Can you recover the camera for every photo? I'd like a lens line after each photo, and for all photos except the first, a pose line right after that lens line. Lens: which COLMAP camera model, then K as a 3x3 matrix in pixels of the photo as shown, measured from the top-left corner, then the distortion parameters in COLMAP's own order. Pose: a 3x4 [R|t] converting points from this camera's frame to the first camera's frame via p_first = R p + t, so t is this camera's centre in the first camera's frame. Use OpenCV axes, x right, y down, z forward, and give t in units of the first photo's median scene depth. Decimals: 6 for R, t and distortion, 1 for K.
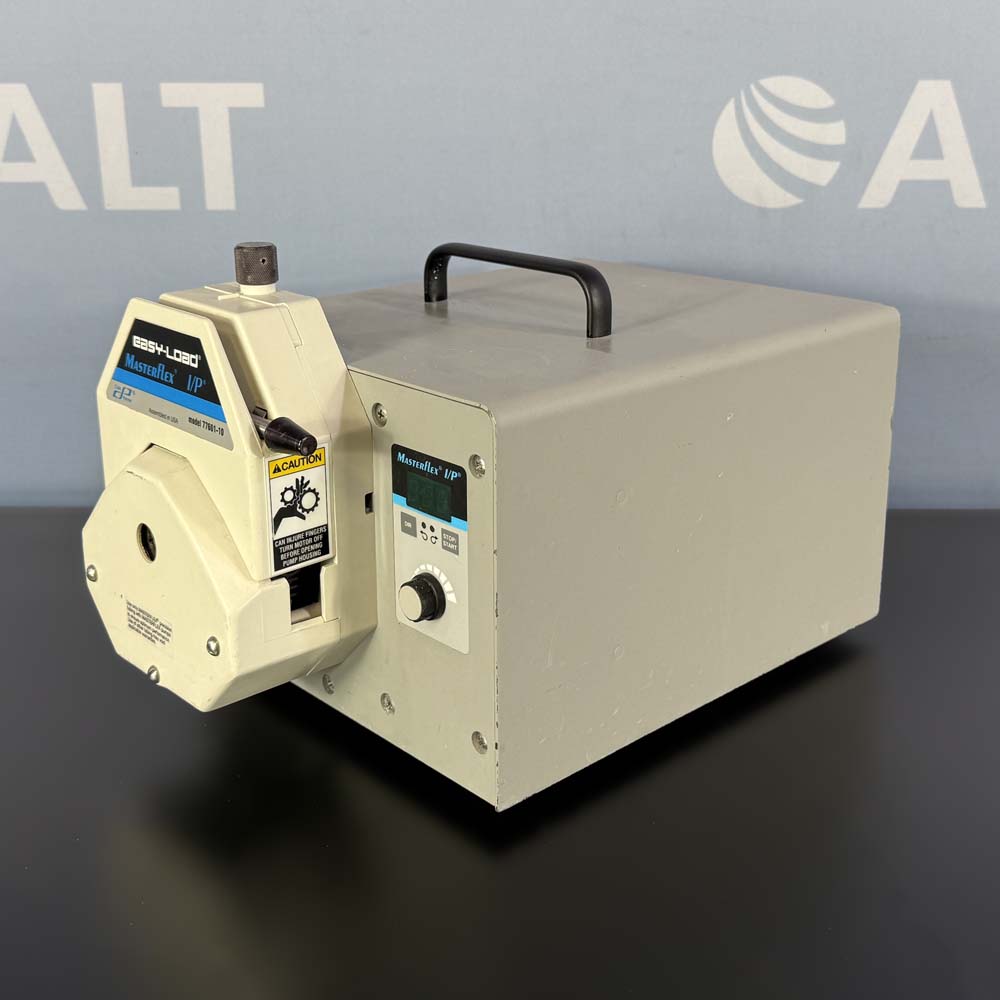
lens RADIAL K [[1378.1, 0, 506.2], [0, 1378.1, 493.3], [0, 0, 1]] dist [0.252948, -0.903216]
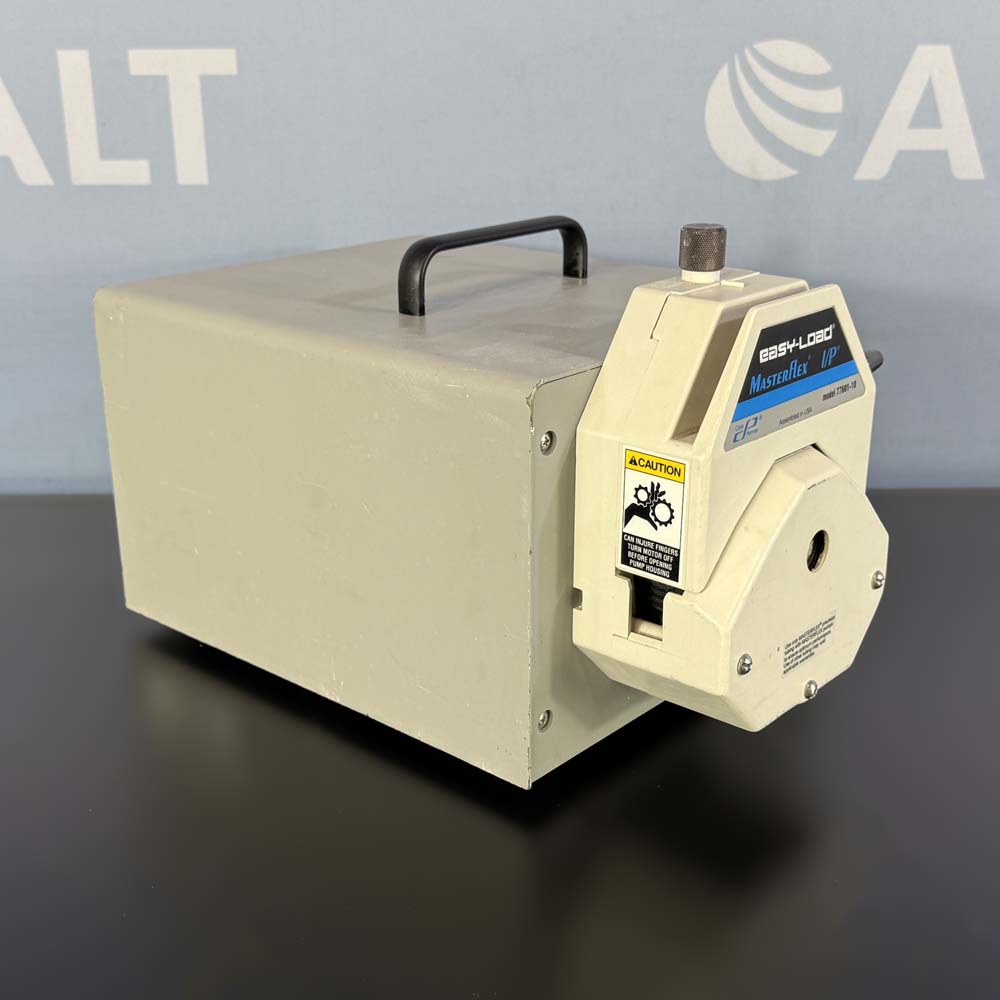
lens RADIAL K [[1372.6, 0, 500.0], [0, 1372.6, 539.2], [0, 0, 1]] dist [0.247222, -0.855892]
pose [[-0.130234, -0.350605, 0.927424, -1.118948], [0.319714, 0.870575, 0.374009, -0.397042], [-0.938521, 0.345219, -0.001286, 1.236875]]
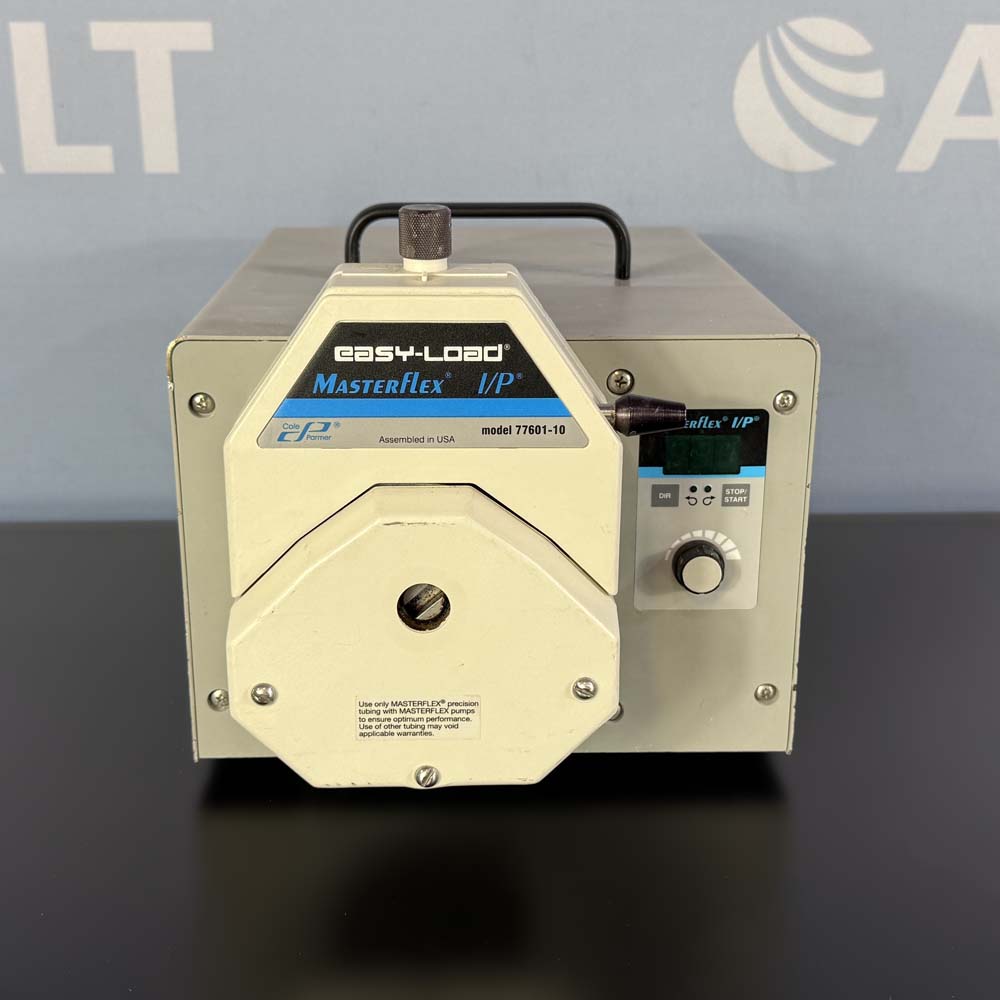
lens RADIAL K [[1326.9, 0, 500.0], [0, 1326.9, 500.0], [0, 0, 1]] dist [0.243510, -0.768729]
pose [[0.642361, -0.234701, 0.729581, -0.774003], [0.241605, 0.965429, 0.097850, -0.085699], [-0.727324, 0.113415, 0.676859, 0.484421]]
